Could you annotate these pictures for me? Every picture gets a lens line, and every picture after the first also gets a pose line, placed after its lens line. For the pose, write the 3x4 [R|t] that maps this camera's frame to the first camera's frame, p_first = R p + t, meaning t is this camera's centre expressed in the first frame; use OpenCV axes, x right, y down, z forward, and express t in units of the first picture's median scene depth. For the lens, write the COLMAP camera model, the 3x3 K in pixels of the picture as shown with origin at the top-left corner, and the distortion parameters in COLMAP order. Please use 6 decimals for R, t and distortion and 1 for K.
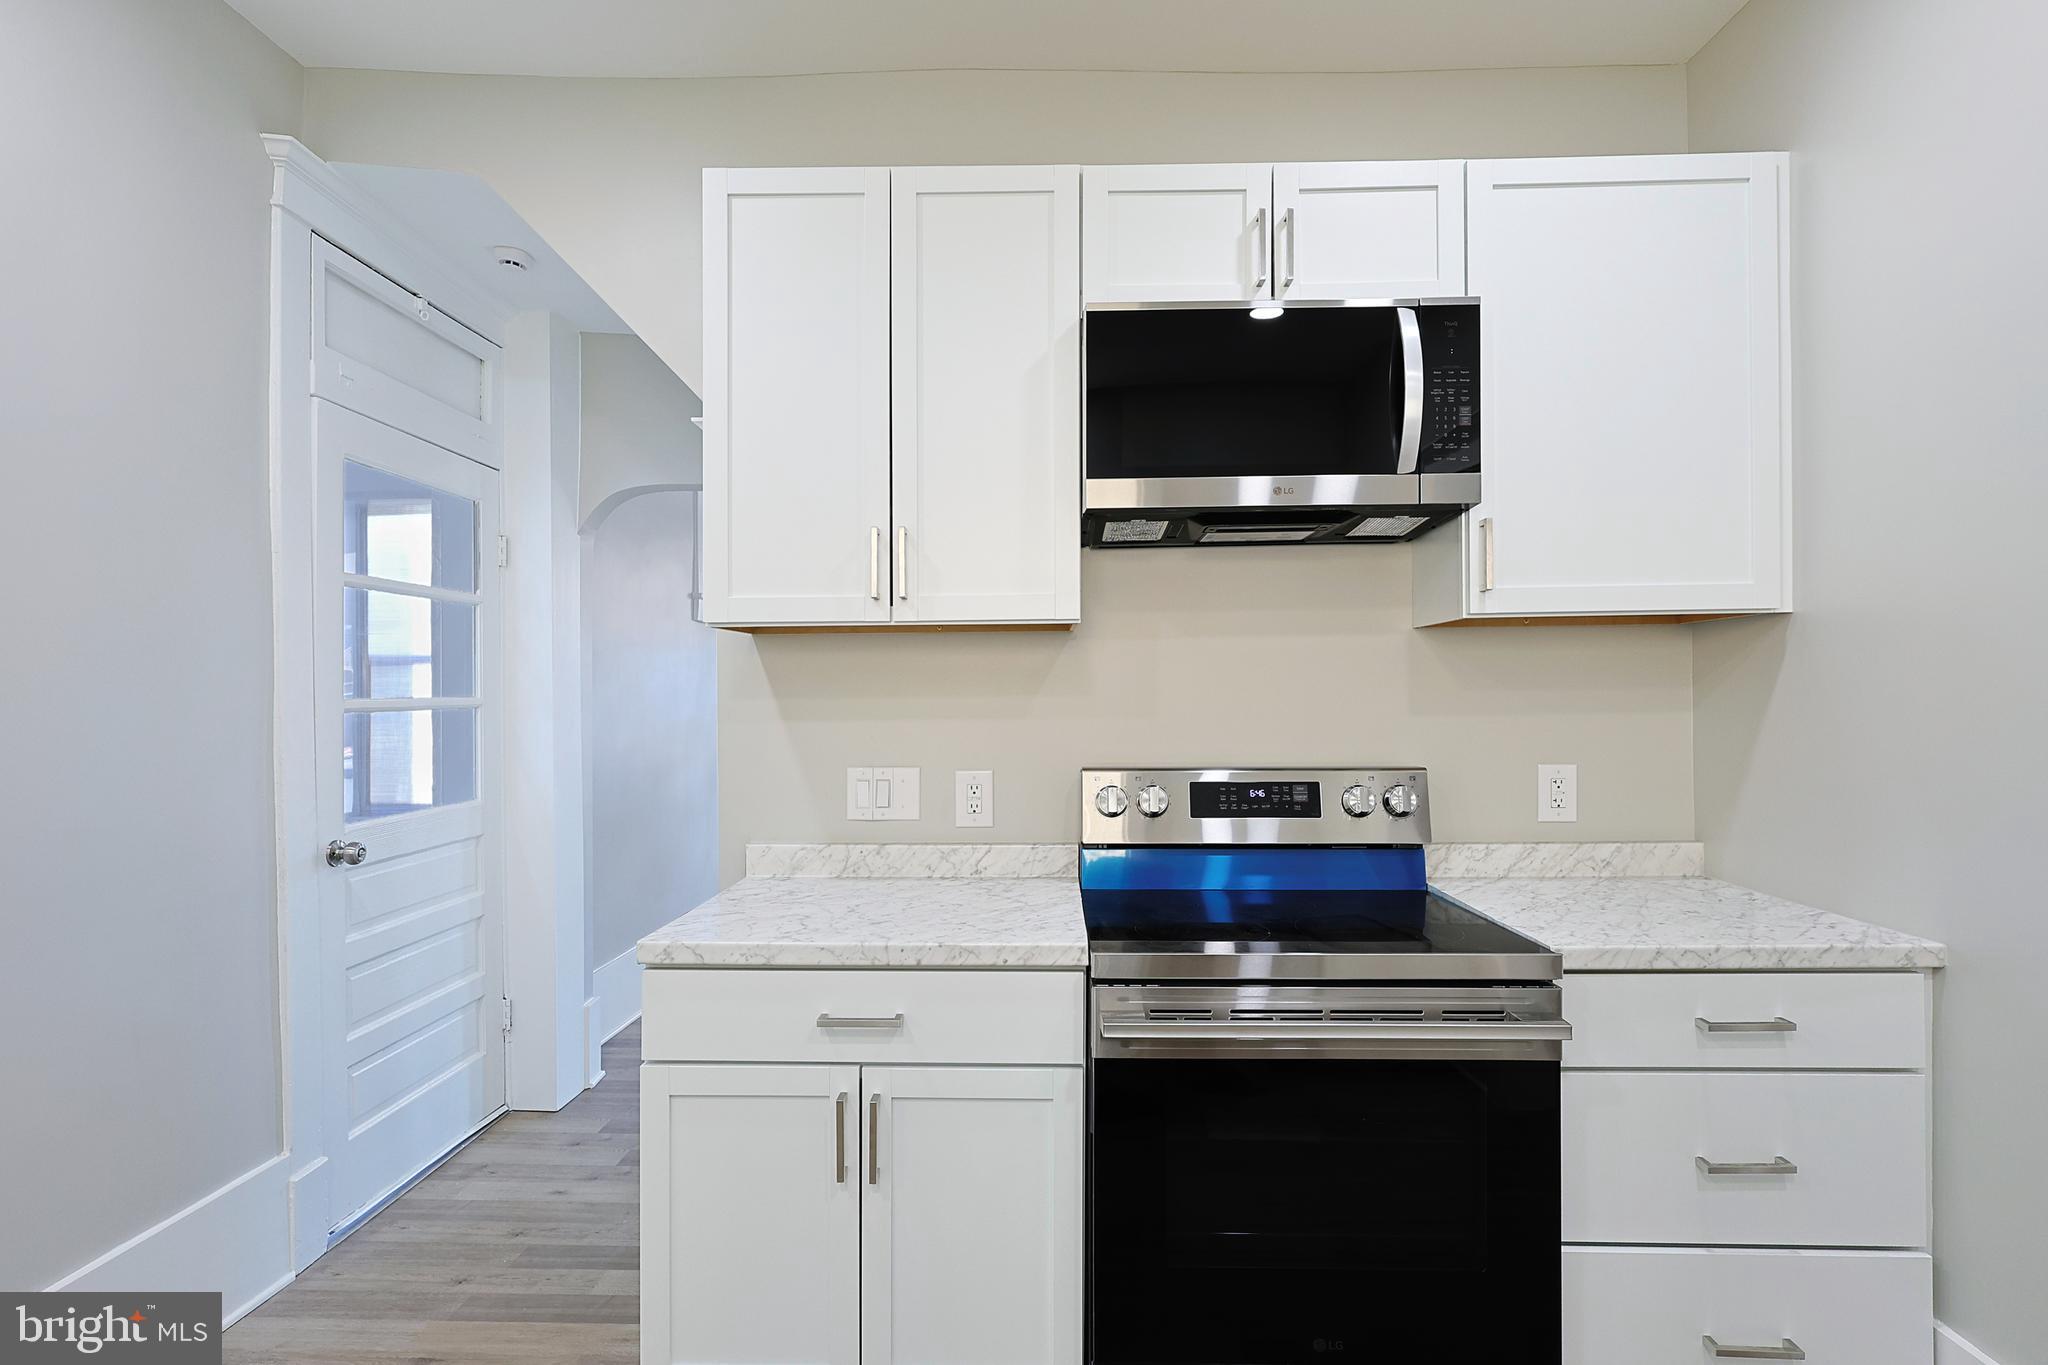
lens RADIAL K [[1009.0, 0, 1012.7], [0, 1009.0, 703.8], [0, 0, 1]] dist [0.002825, 0.001042]
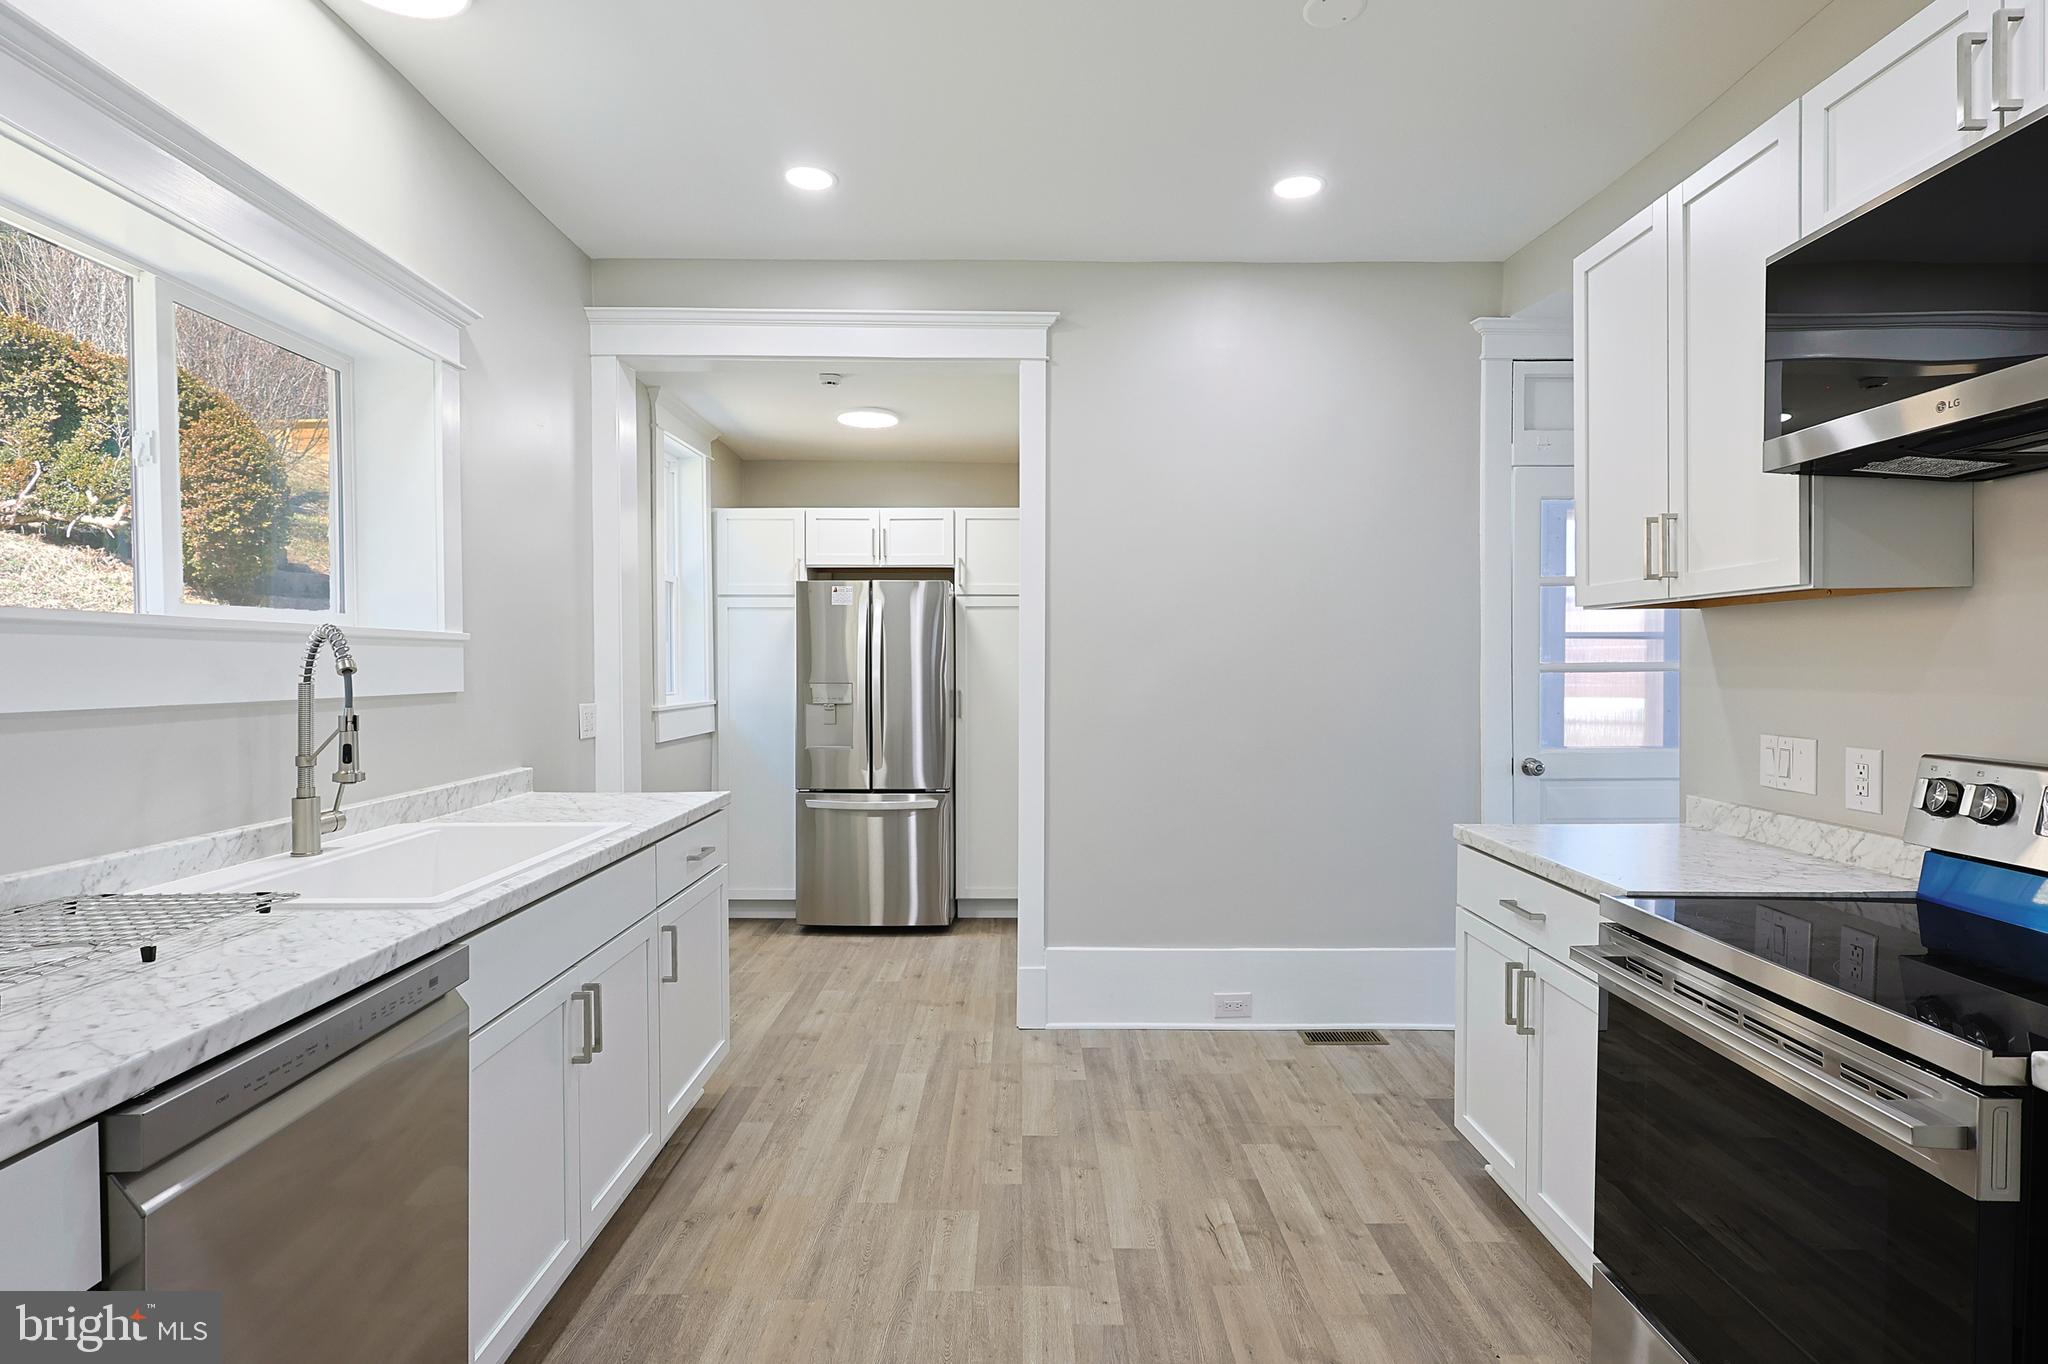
lens RADIAL K [[1009.0, 0, 1052.4], [0, 1009.0, 678.0], [0, 0, 1]] dist [0.002825, 0.001042]
pose [[0.050882, 0.021818, -0.998466, 0.877691], [-0.009976, 0.999723, 0.021337, -0.010198], [0.998655, 0.008875, 0.051085, 0.240301]]
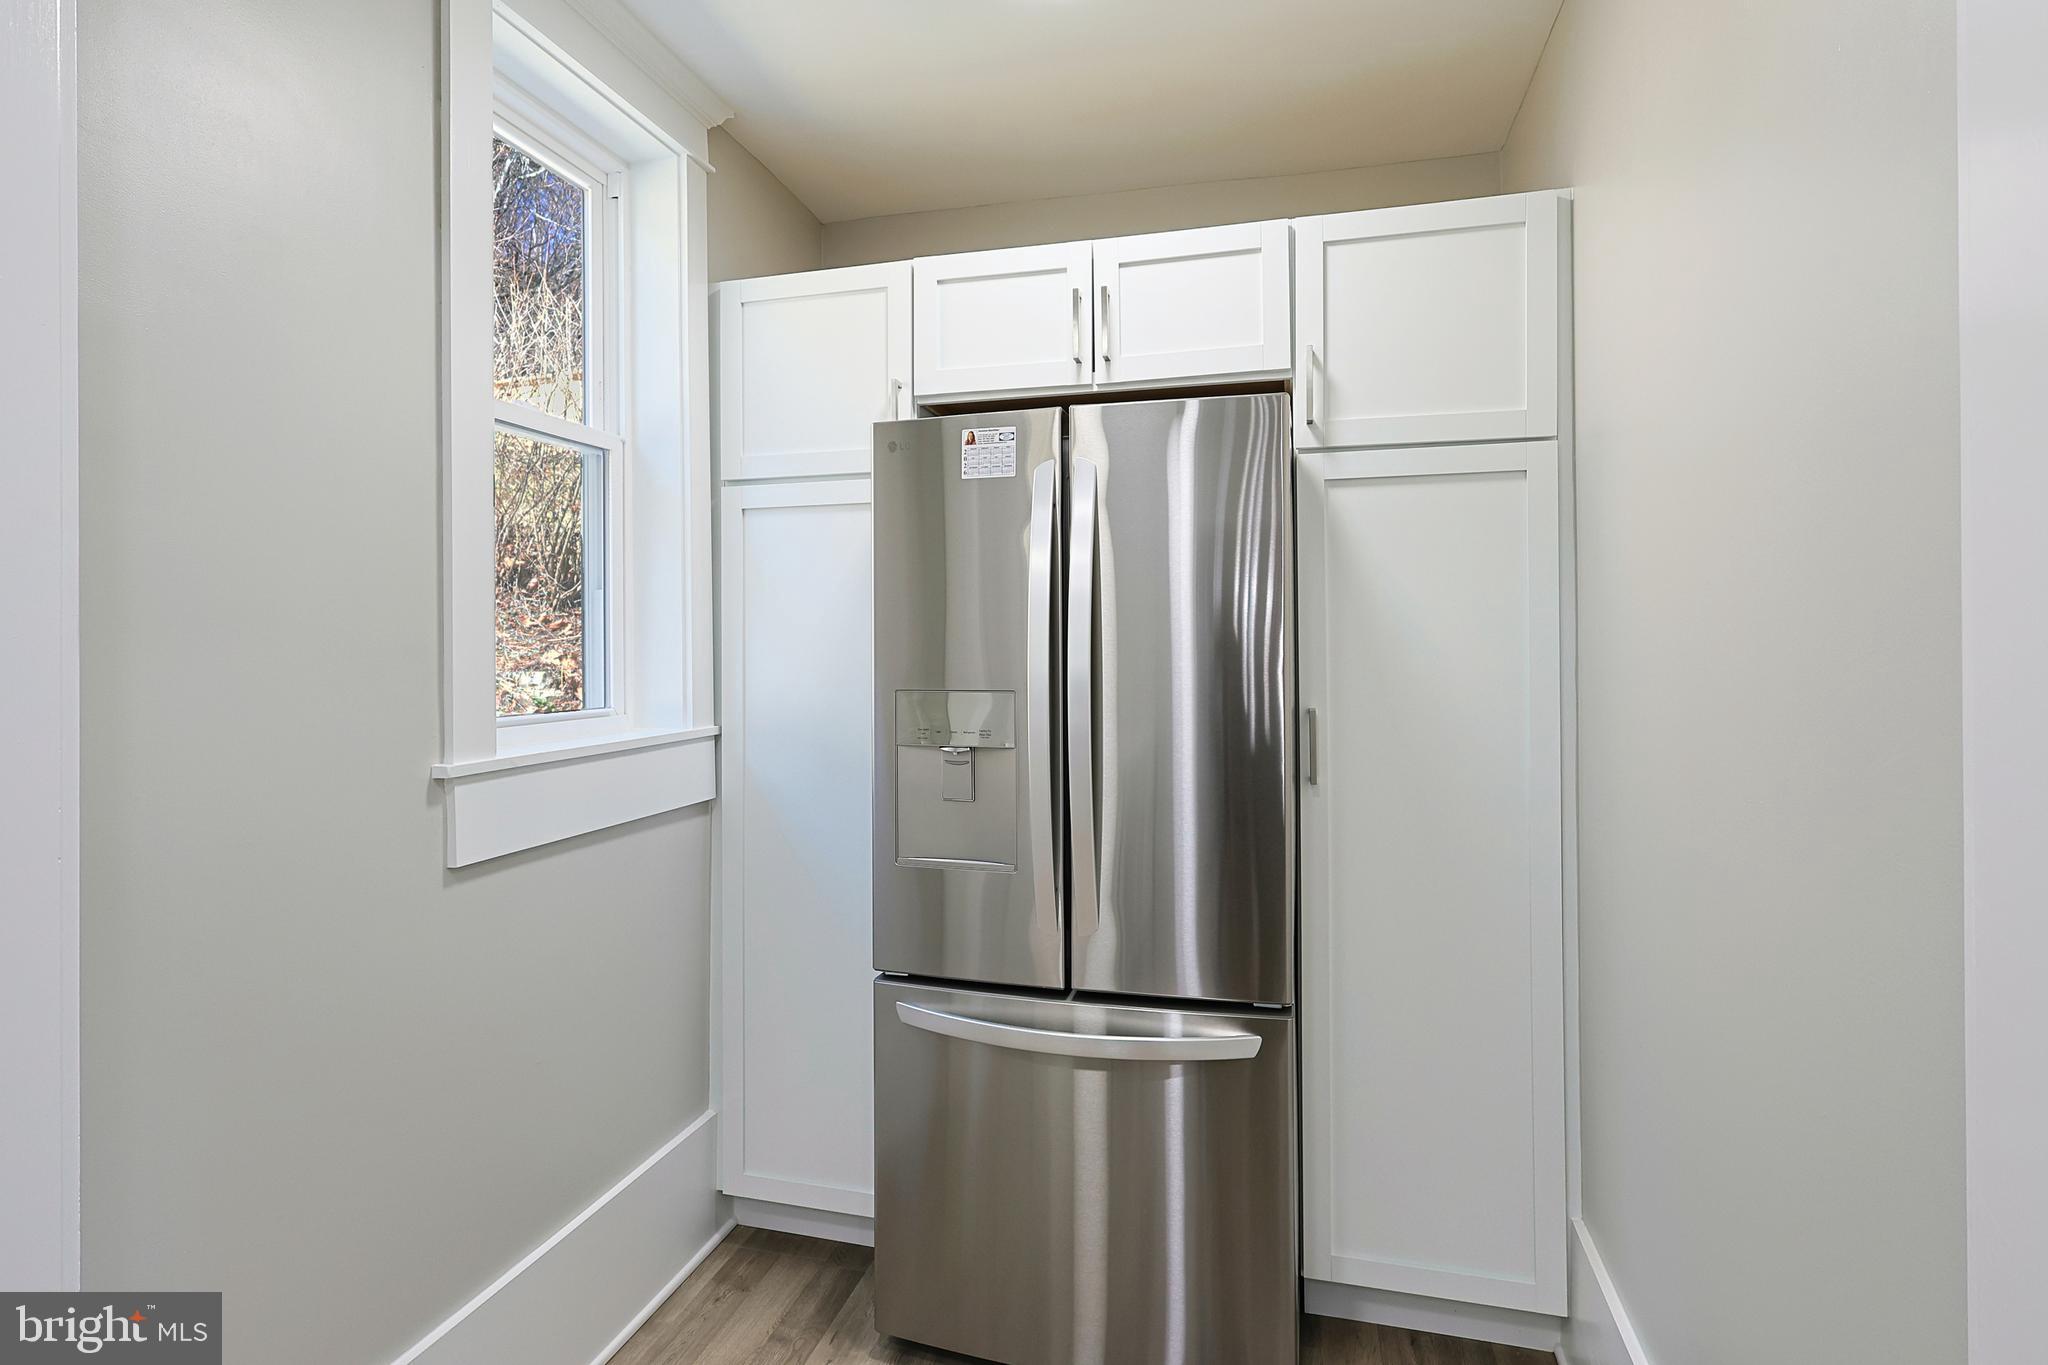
lens RADIAL K [[1009.0, 0, 1005.2], [0, 1009.0, 636.6], [0, 0, 1]] dist [0.002825, 0.001042]
pose [[-0.244456, 0.006468, -0.969639, -0.561225], [0.002580, 0.999979, 0.006019, 0.004366], [0.969657, -0.001030, -0.244467, 0.105780]]
